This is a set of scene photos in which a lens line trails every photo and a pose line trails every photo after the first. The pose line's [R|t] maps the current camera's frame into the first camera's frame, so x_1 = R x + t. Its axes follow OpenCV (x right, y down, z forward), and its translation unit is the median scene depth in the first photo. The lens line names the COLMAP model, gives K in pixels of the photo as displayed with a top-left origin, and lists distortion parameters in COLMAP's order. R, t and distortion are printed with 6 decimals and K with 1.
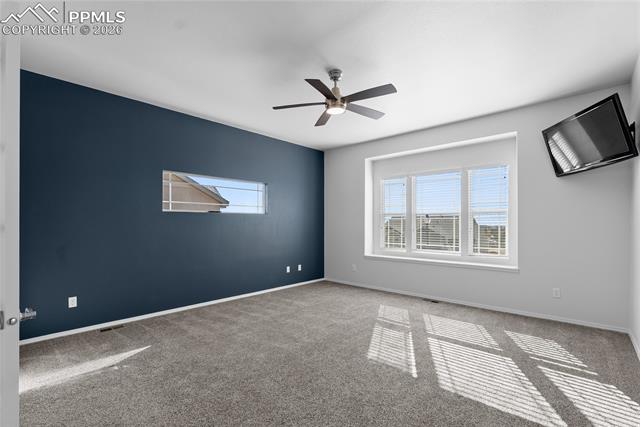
lens RADIAL K [[291.6, 0, 320.9], [0, 291.6, 219.9], [0, 0, 1]] dist [-0.001799, -0.000365]
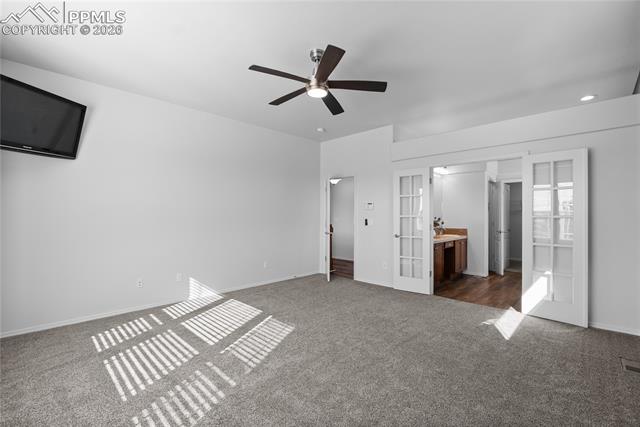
lens RADIAL K [[291.6, 0, 320.9], [0, 291.6, 219.9], [0, 0, 1]] dist [-0.001799, -0.000365]
pose [[-0.999677, -0.003607, 0.025170, 0.021797], [-0.003668, 0.999990, -0.002359, 0.032448], [-0.025161, -0.002450, -0.999680, 2.141559]]
